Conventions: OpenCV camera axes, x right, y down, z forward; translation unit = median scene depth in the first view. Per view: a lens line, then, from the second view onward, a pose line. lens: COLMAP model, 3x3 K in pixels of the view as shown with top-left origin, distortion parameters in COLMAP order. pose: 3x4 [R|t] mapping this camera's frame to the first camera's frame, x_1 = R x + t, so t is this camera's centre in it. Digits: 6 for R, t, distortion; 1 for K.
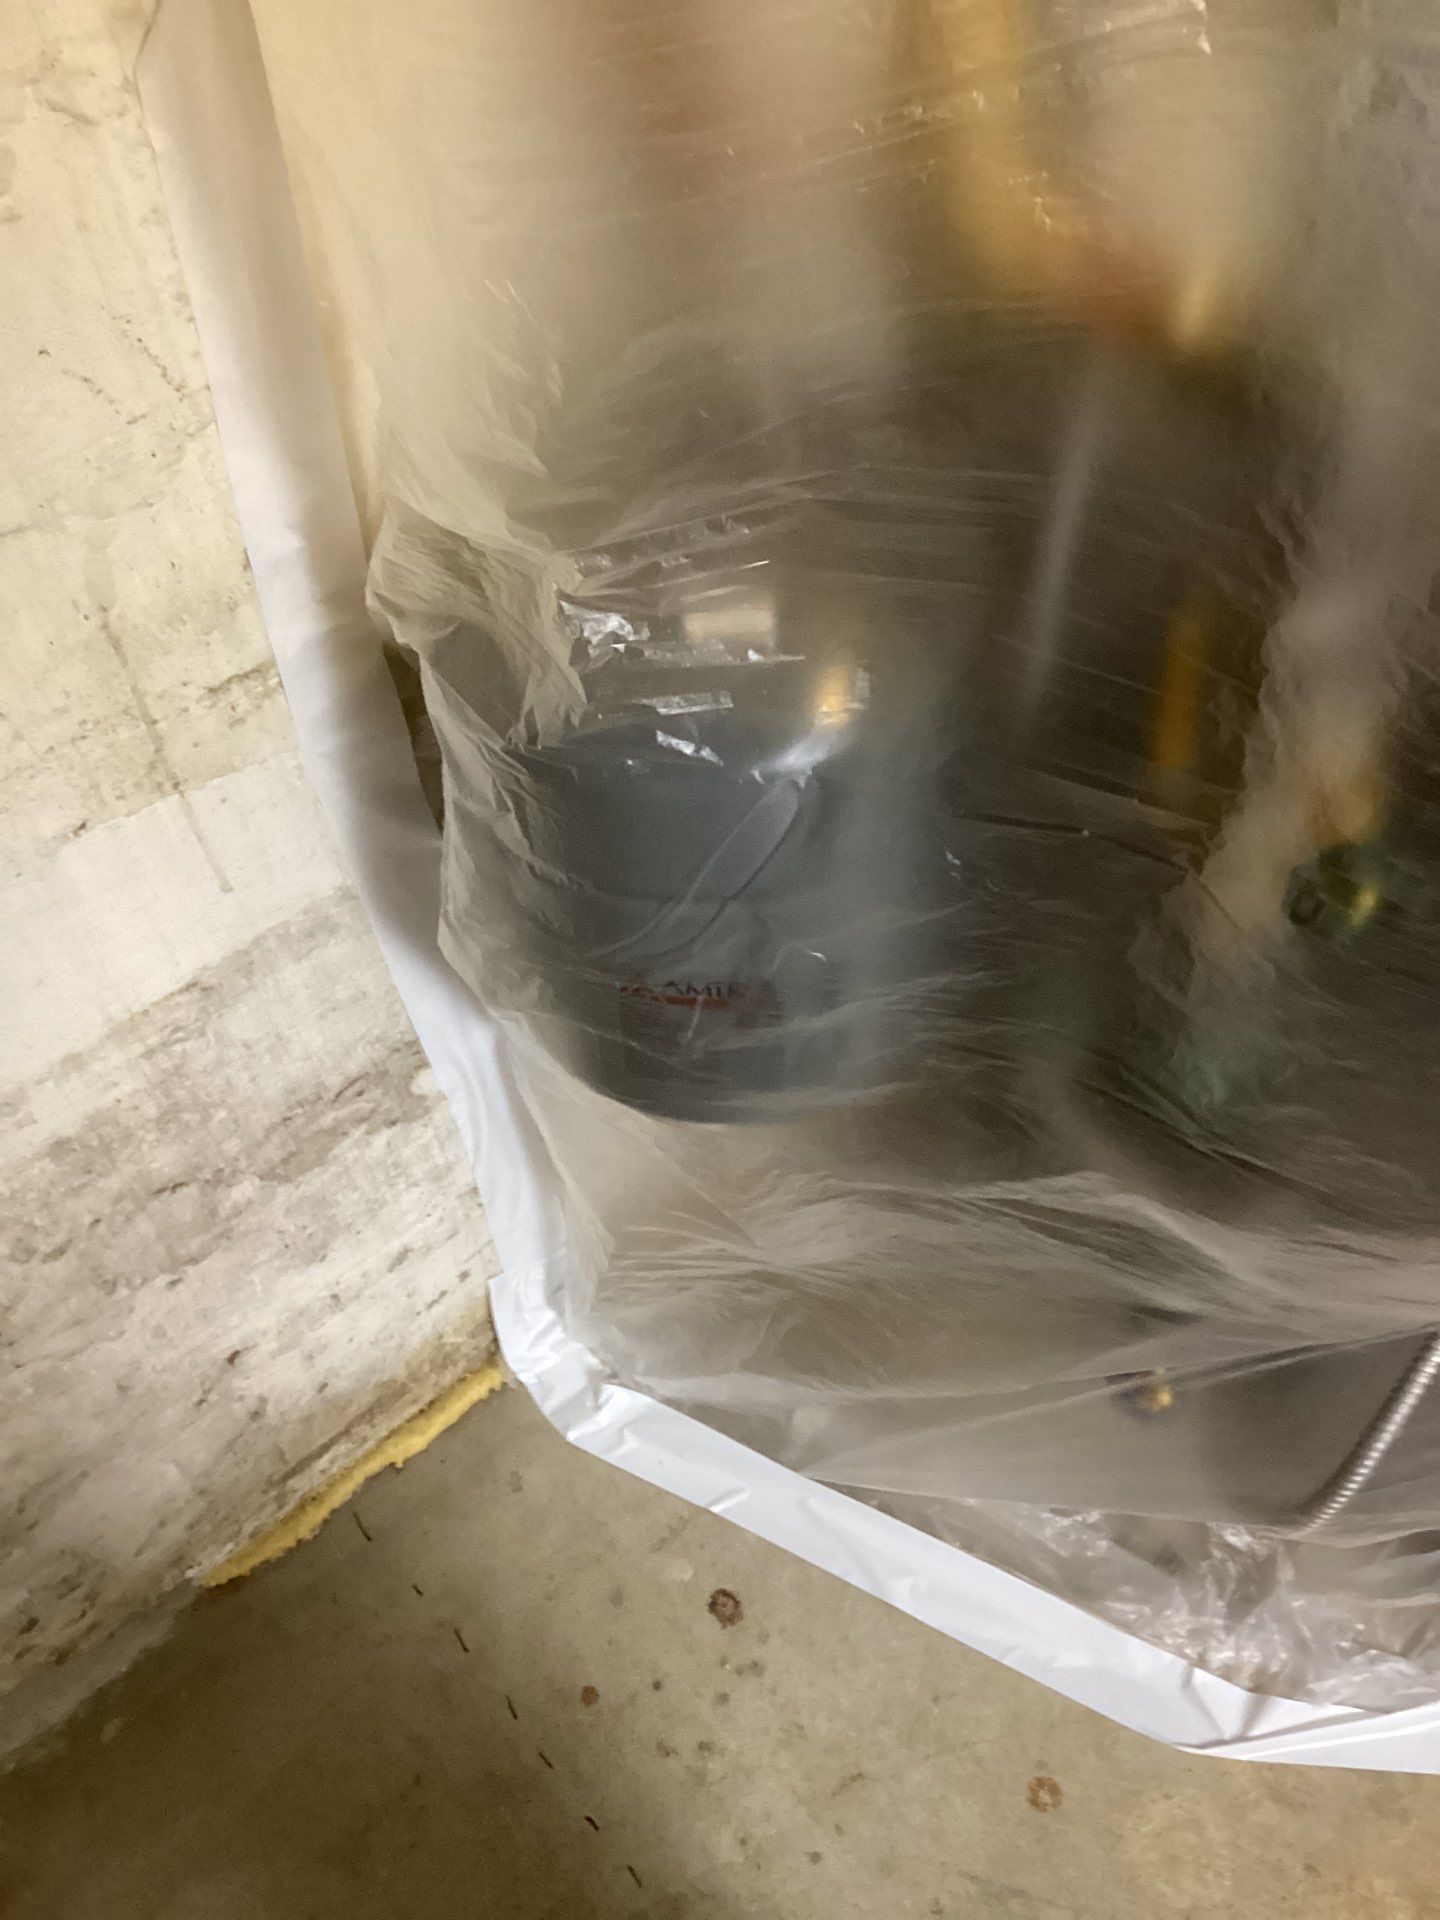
lens RADIAL K [[1737.4, 0, 725.0], [0, 1737.4, 972.4], [0, 0, 1]] dist [0.051590, -0.116263]
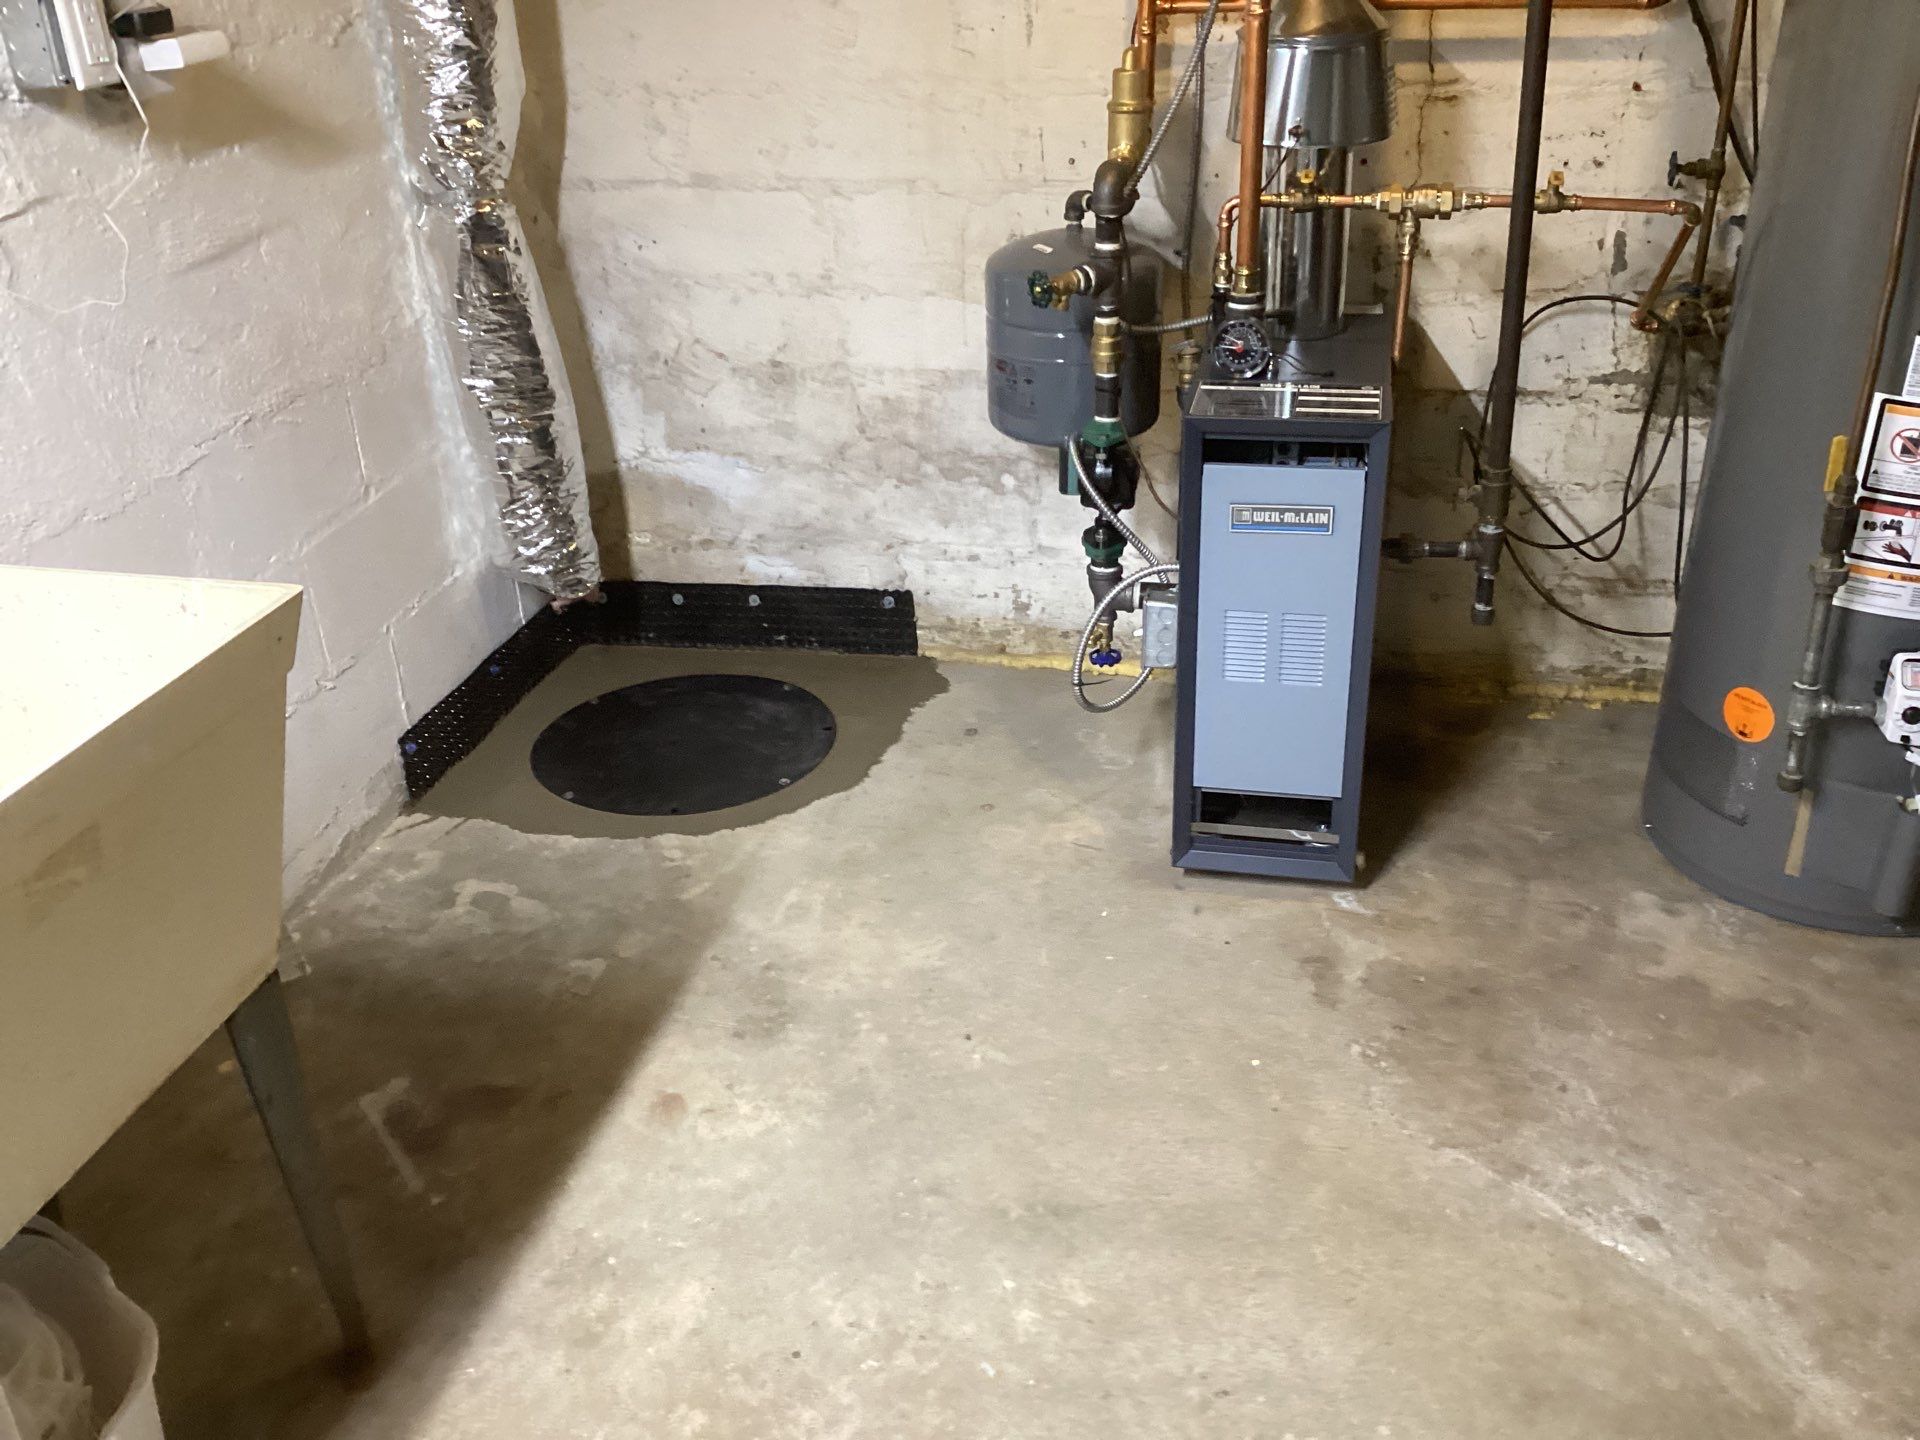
lens RADIAL K [[1677.2, 0, 984.7], [0, 1677.2, 729.7], [0, 0, 1]] dist [0.011580, 0.000882]
pose [[0.609070, 0.427361, -0.668129, 1.682770], [-0.618770, 0.783024, -0.063222, 0.545260], [0.496143, 0.451924, 0.741355, -0.738330]]
